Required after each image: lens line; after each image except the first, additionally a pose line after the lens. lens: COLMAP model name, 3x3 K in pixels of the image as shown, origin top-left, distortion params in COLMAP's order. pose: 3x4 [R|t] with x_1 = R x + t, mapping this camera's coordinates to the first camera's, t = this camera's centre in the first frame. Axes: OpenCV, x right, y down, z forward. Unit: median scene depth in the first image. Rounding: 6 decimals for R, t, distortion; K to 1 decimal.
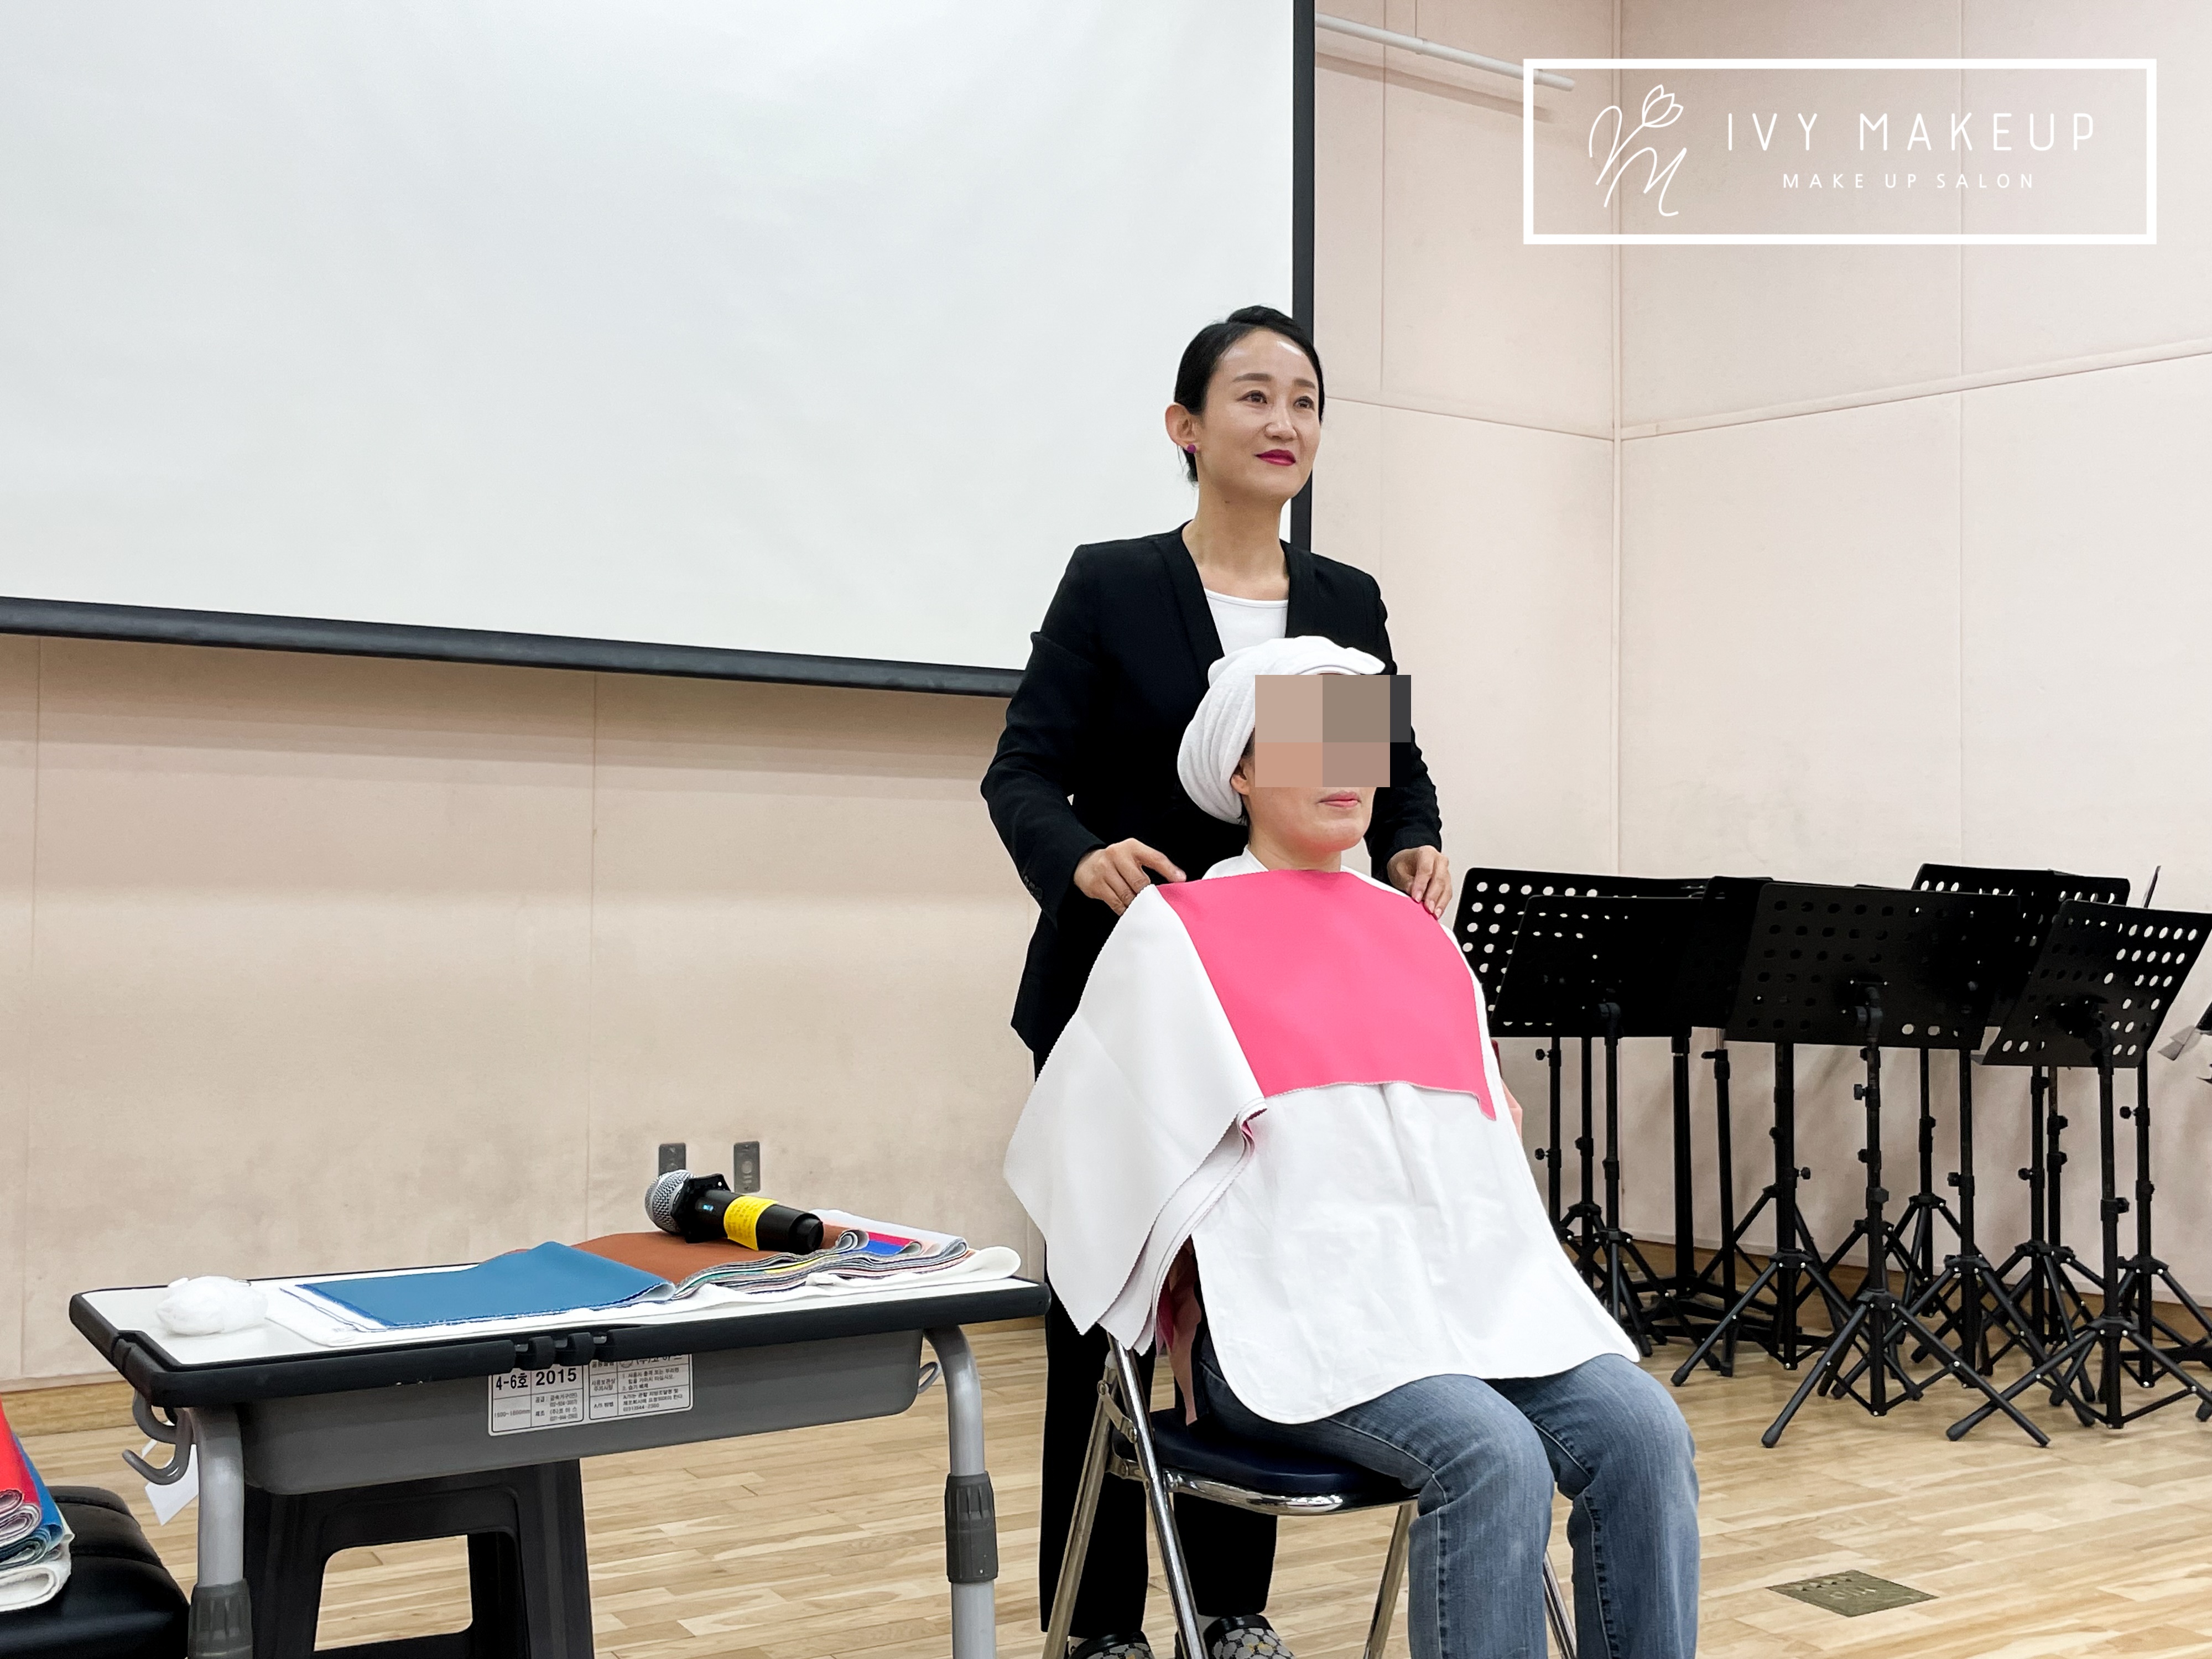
lens RADIAL K [[2203.4, 0, 1112.2], [0, 2203.4, 831.4], [0, 0, 1]] dist [0.045330, 0.000000]
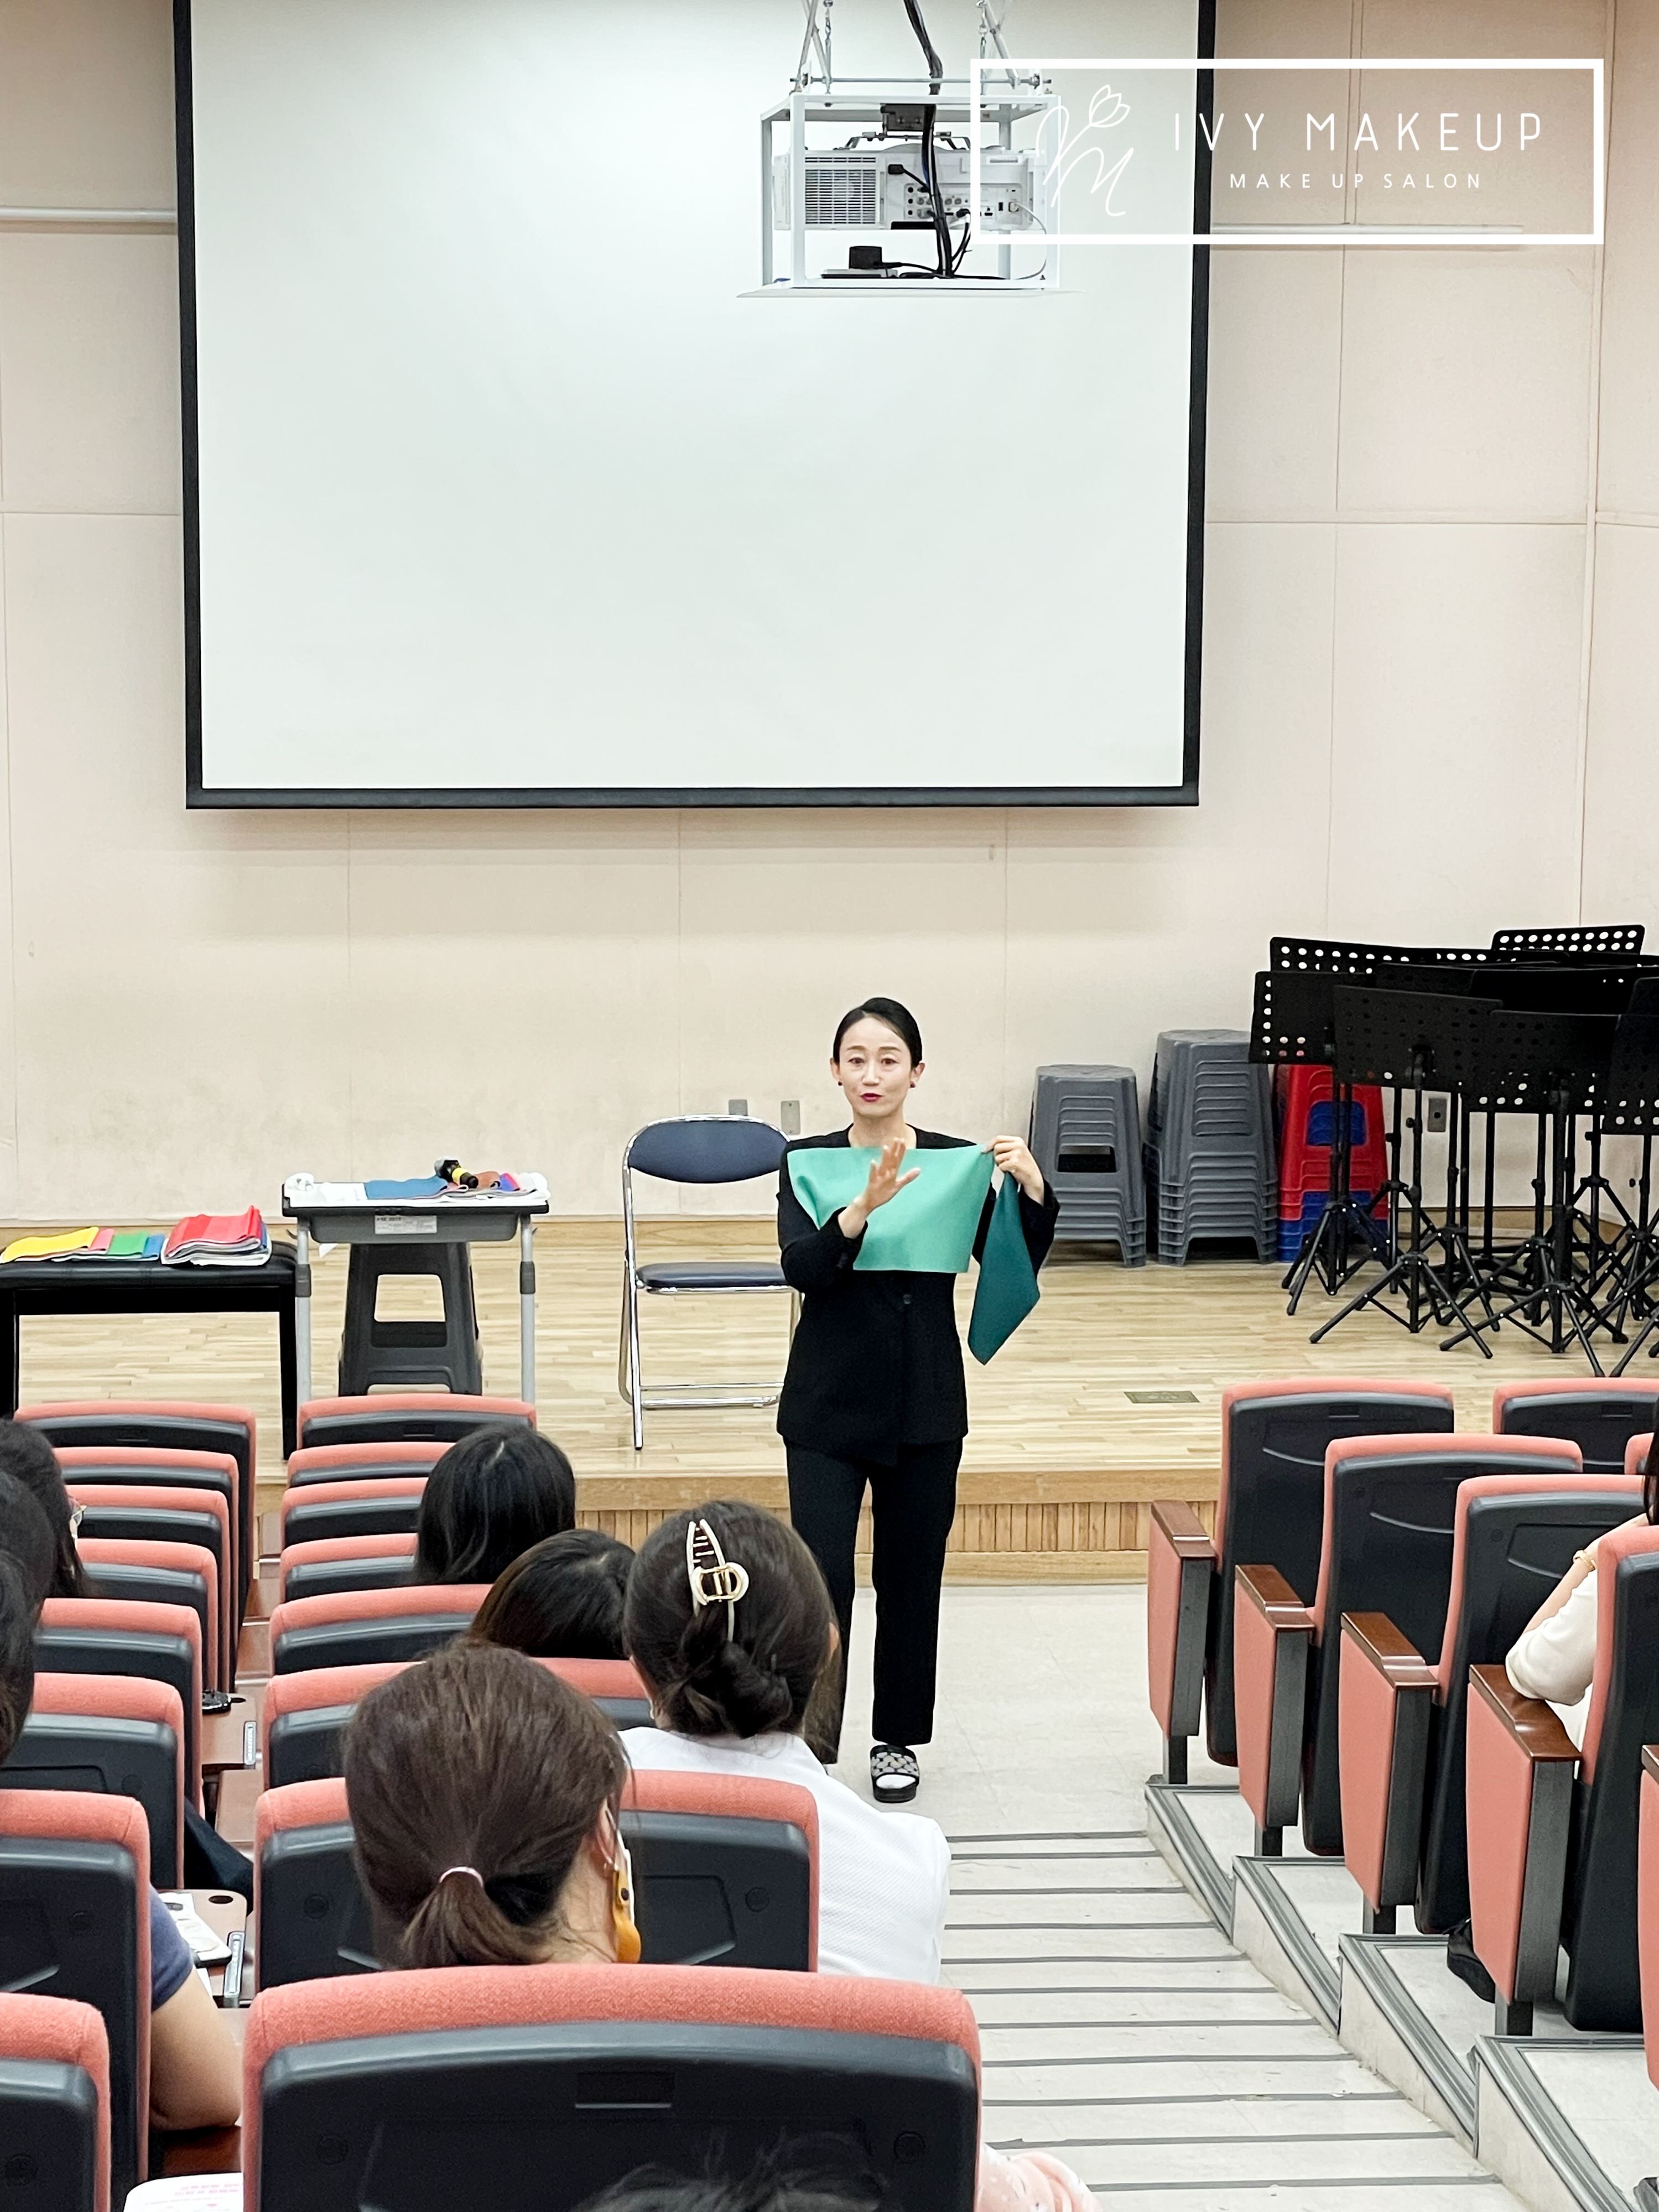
lens RADIAL K [[4802.5, 0, 787.7], [0, 4802.5, 1173.3], [0, 0, 1]] dist [0.072017, 0.000000]
pose [[0.902271, 0.071368, -0.425222, 1.586006], [0.015958, 0.980003, 0.198341, -0.591142], [0.430874, -0.185743, 0.883089, -2.428595]]
